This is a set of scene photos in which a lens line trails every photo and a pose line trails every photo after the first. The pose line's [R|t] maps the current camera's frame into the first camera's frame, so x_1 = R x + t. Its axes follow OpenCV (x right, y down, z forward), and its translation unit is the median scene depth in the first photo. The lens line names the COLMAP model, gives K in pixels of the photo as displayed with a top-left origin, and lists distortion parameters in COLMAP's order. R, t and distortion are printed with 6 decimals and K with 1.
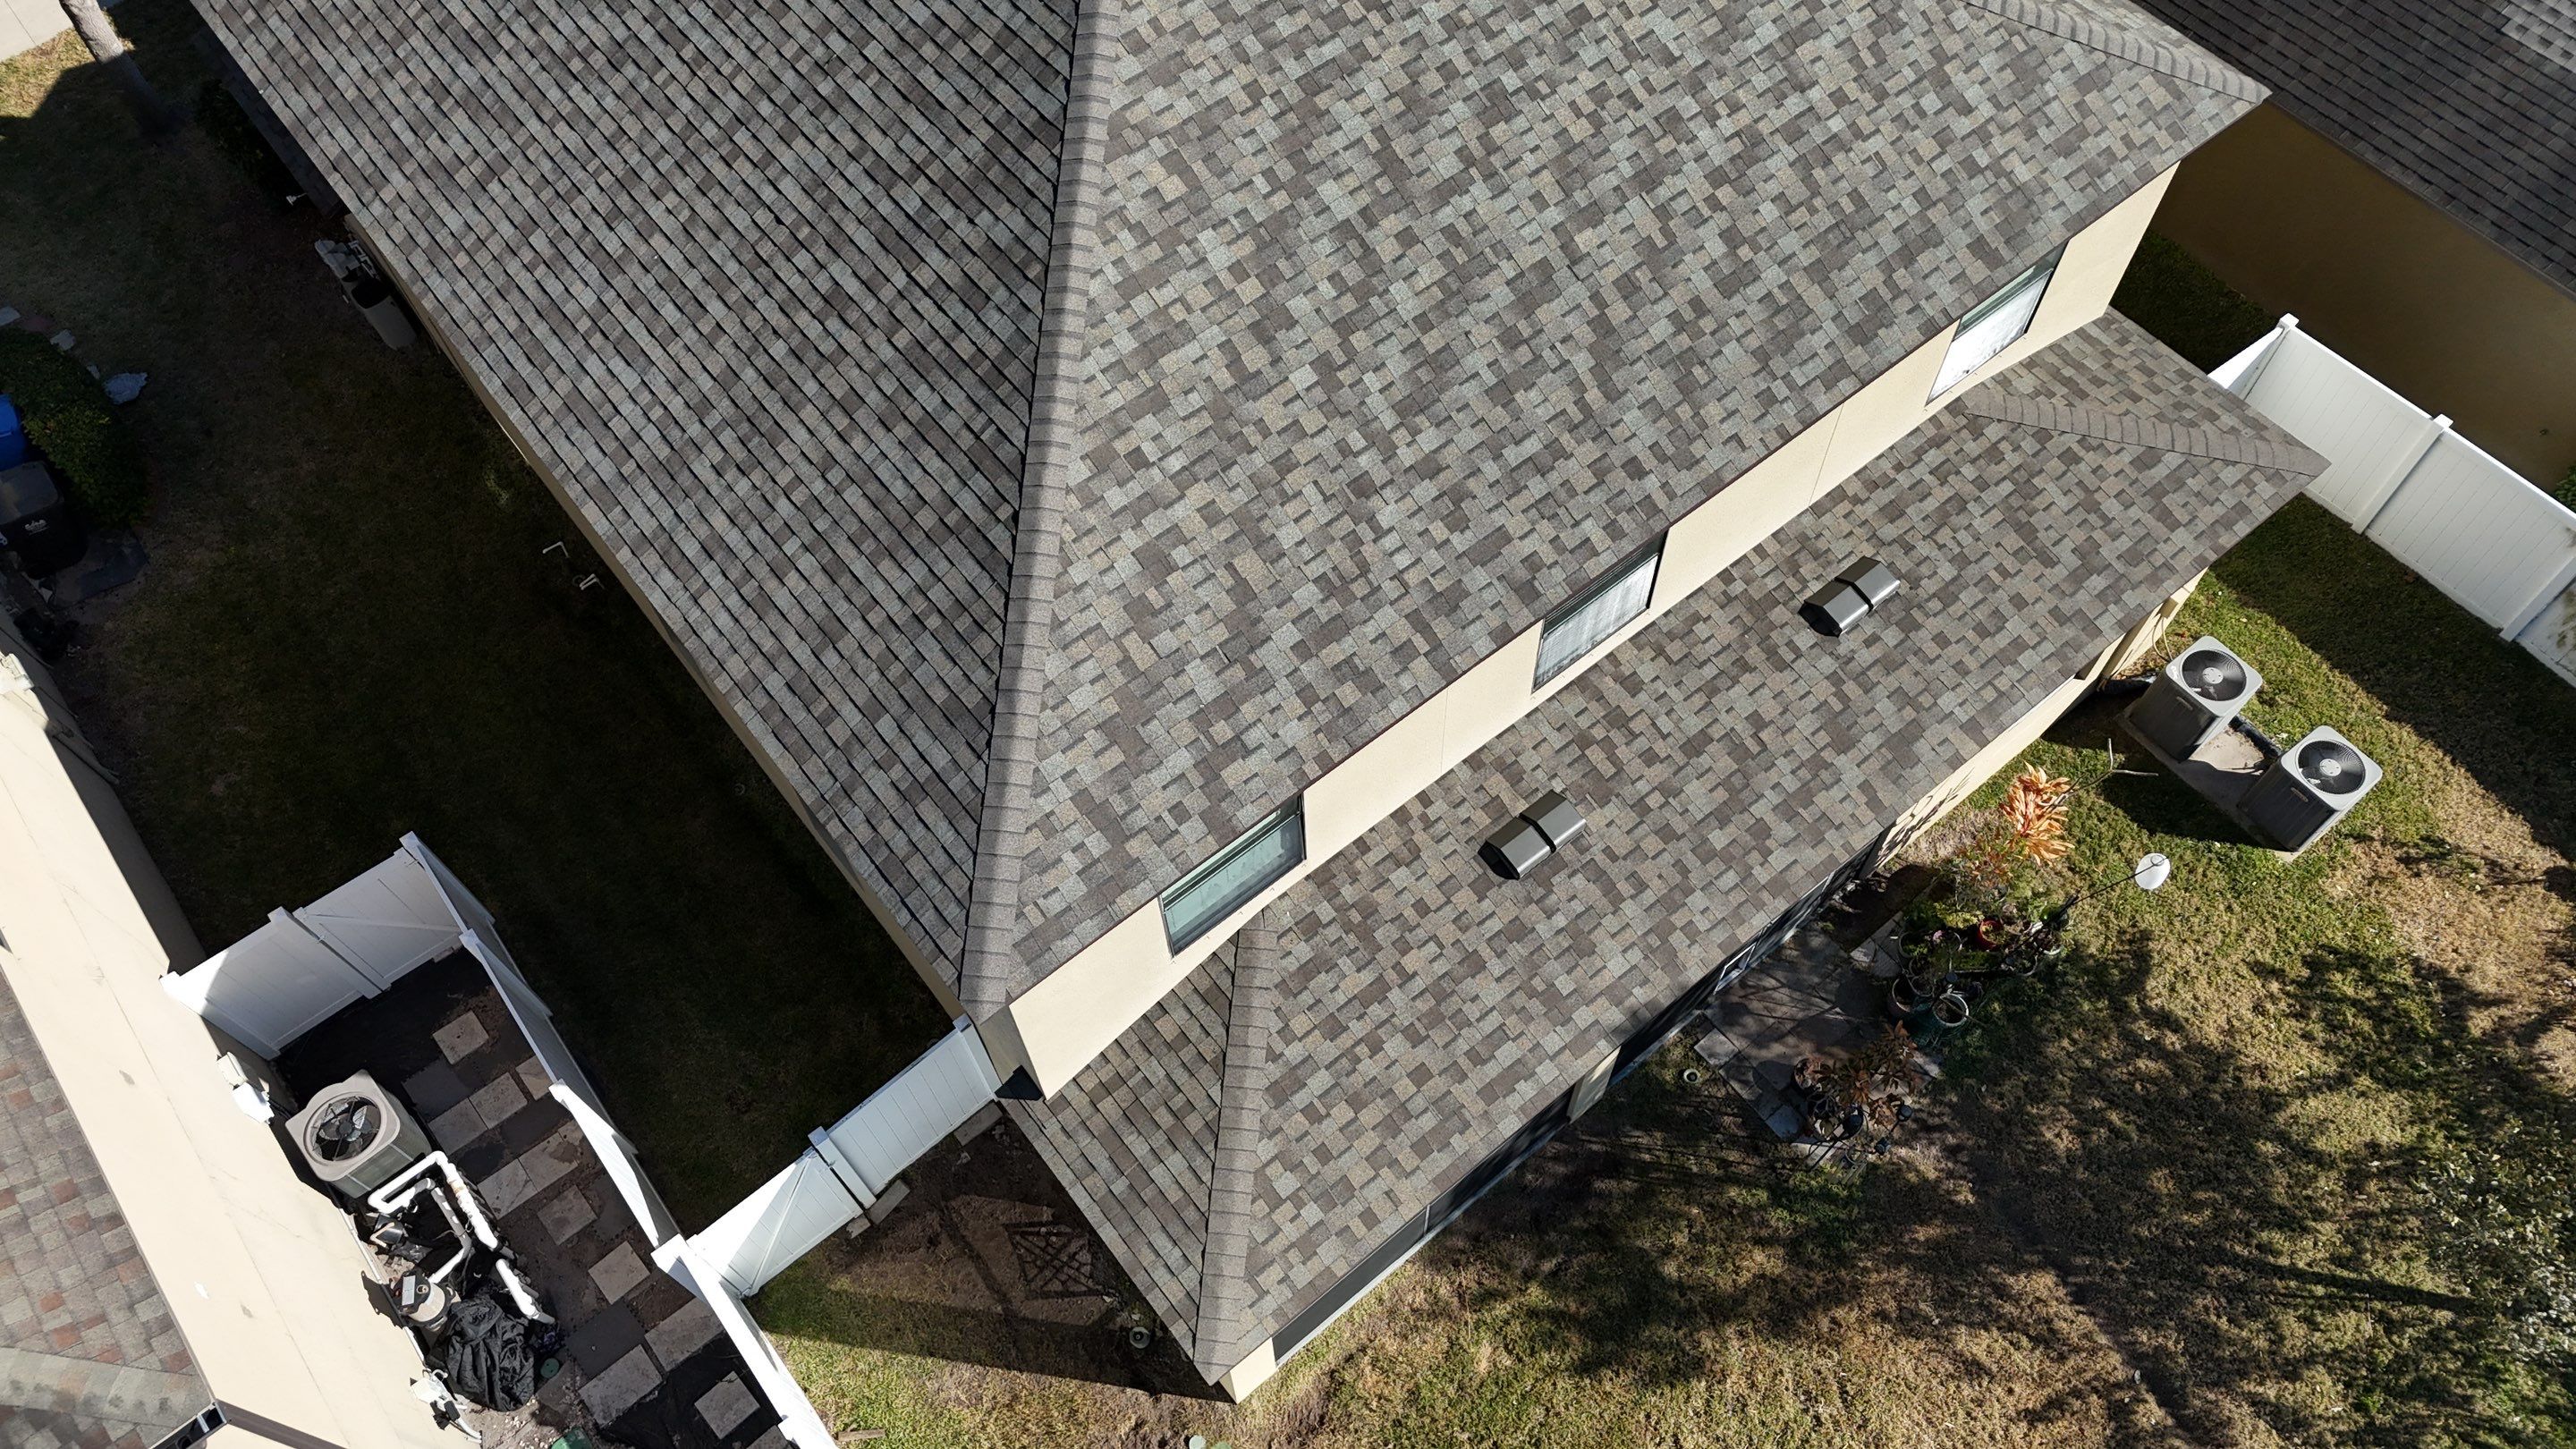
lens RADIAL K [[1889.3, 0, 1302.3], [0, 1889.3, 713.0], [0, 0, 1]] dist [0.064318, -0.068527]
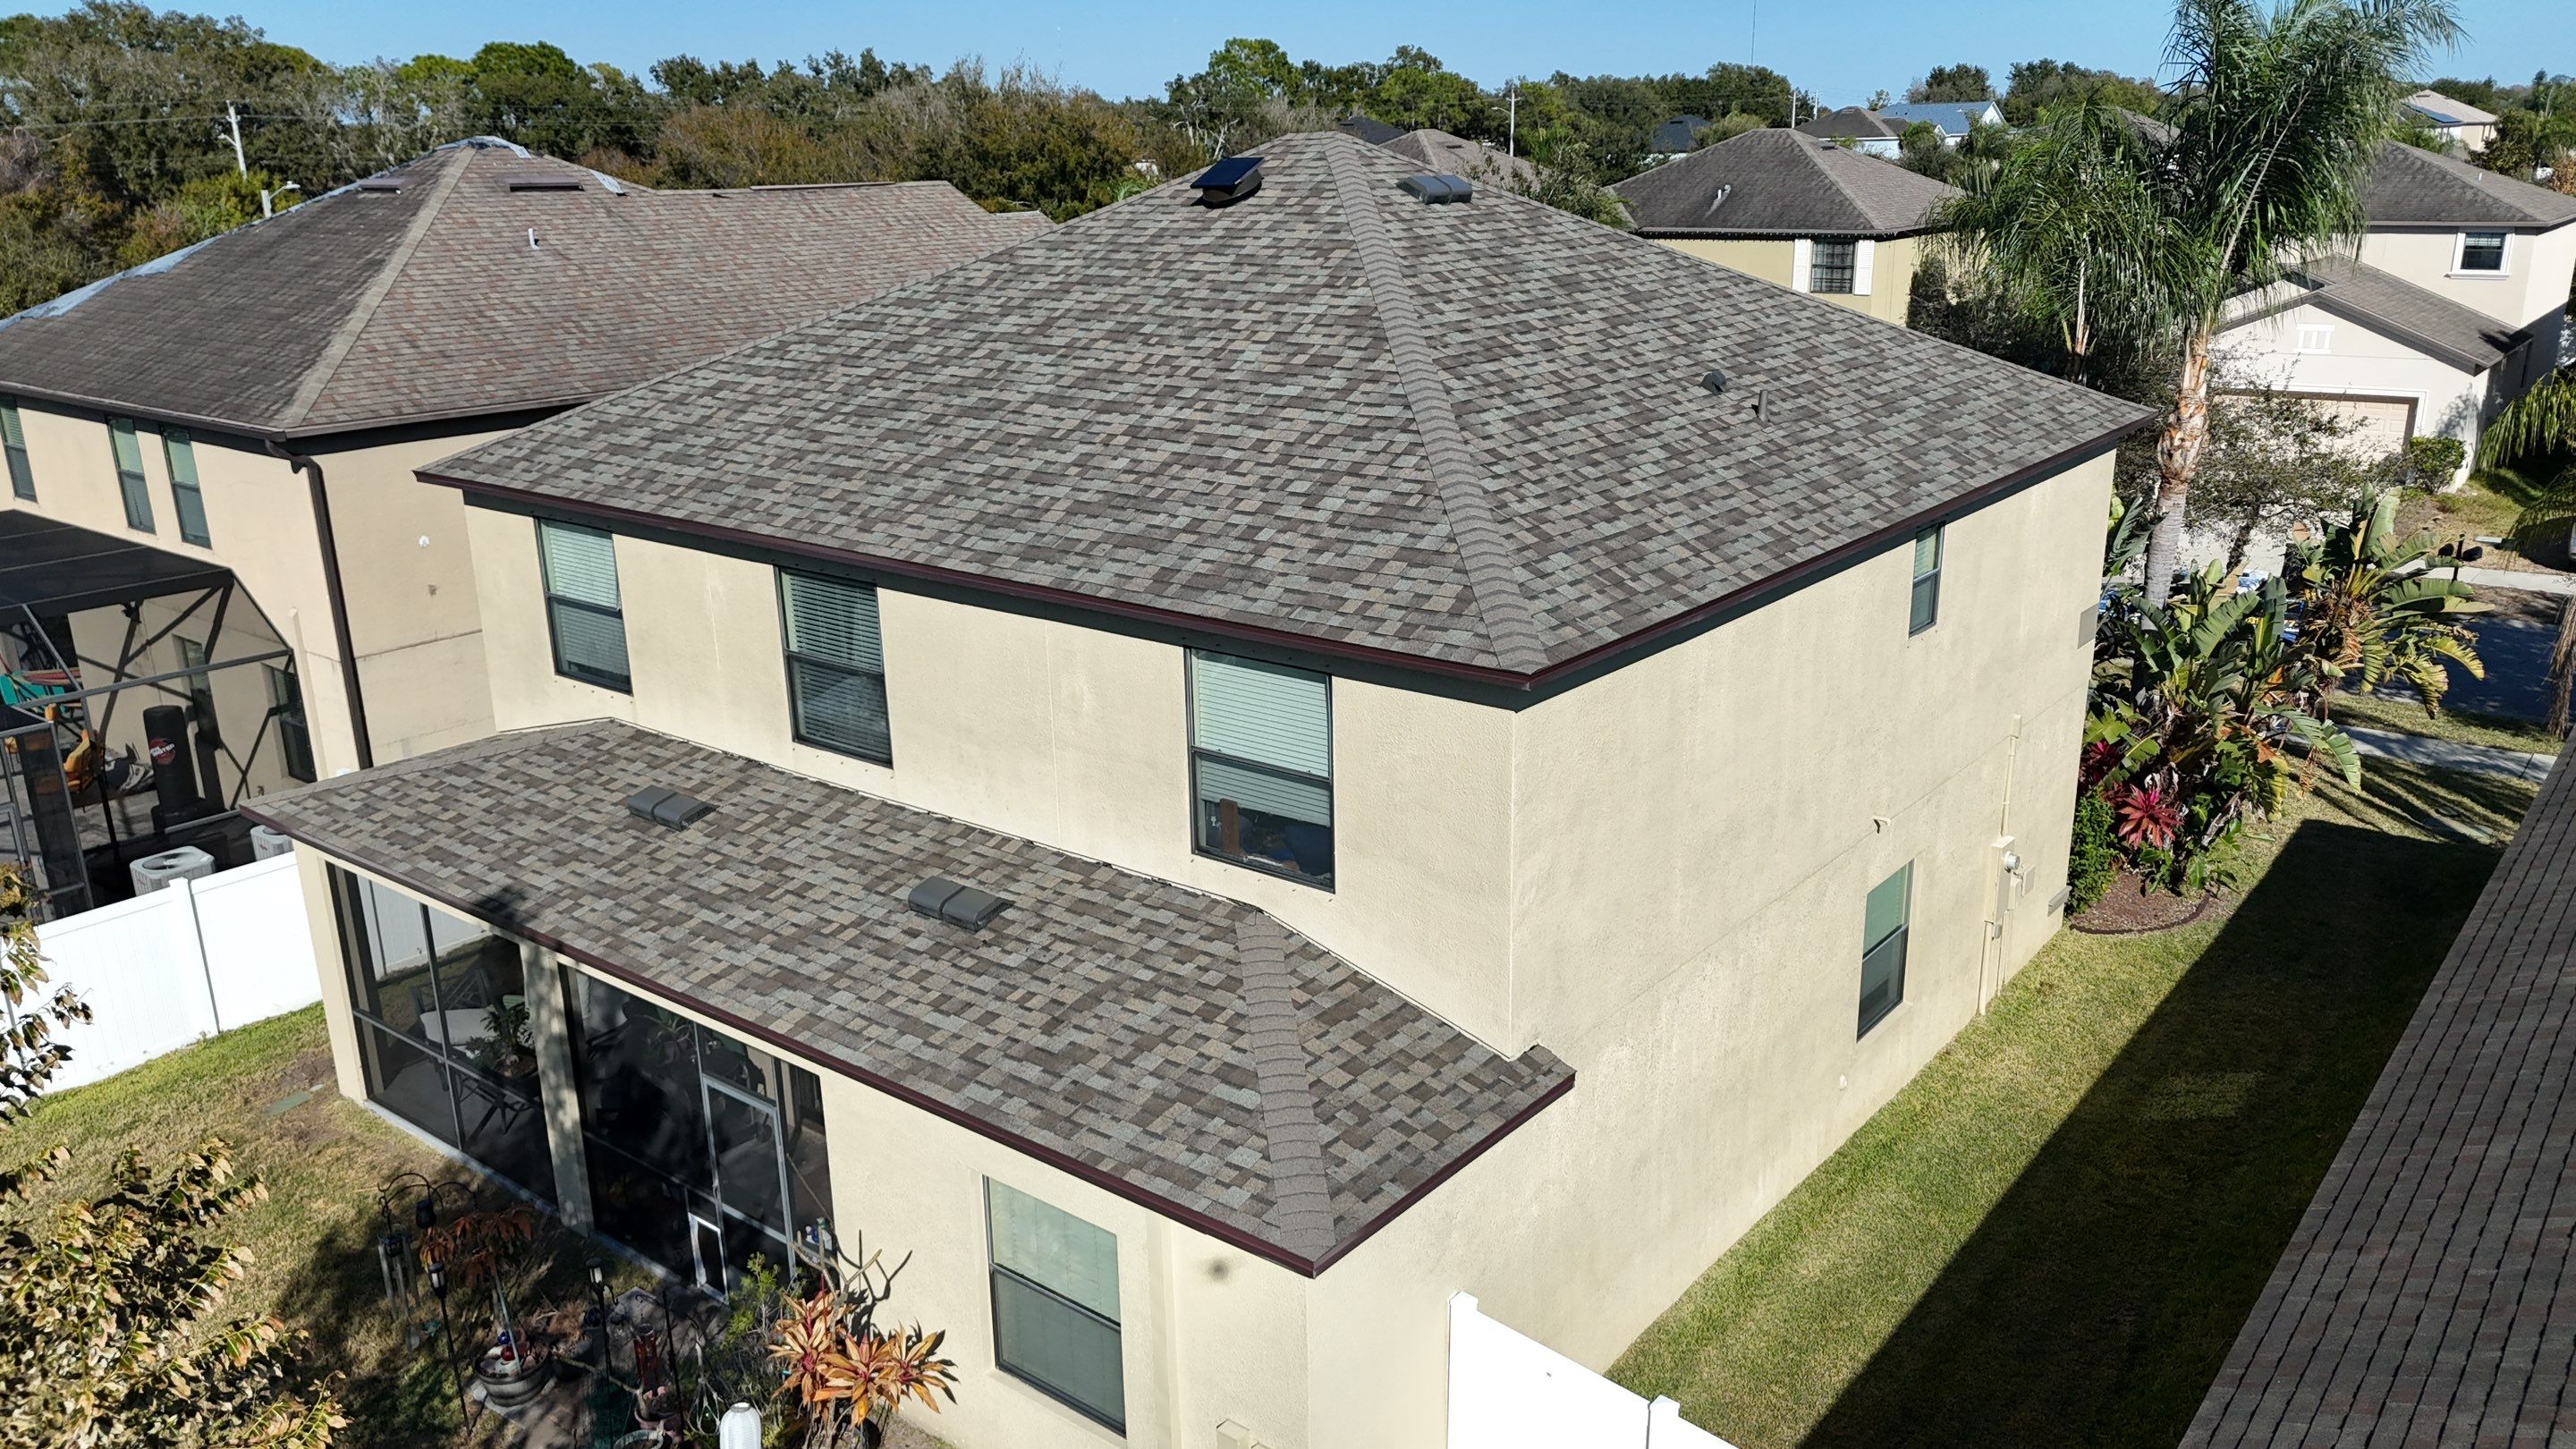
lens RADIAL K [[1889.3, 0, 1319.5], [0, 1889.3, 776.3], [0, 0, 1]] dist [0.064318, -0.068527]
pose [[0.229912, 0.332867, -0.914516, 1.207061], [-0.839084, 0.543846, -0.012998, -0.240069], [0.493029, 0.770345, 0.404340, 0.744236]]
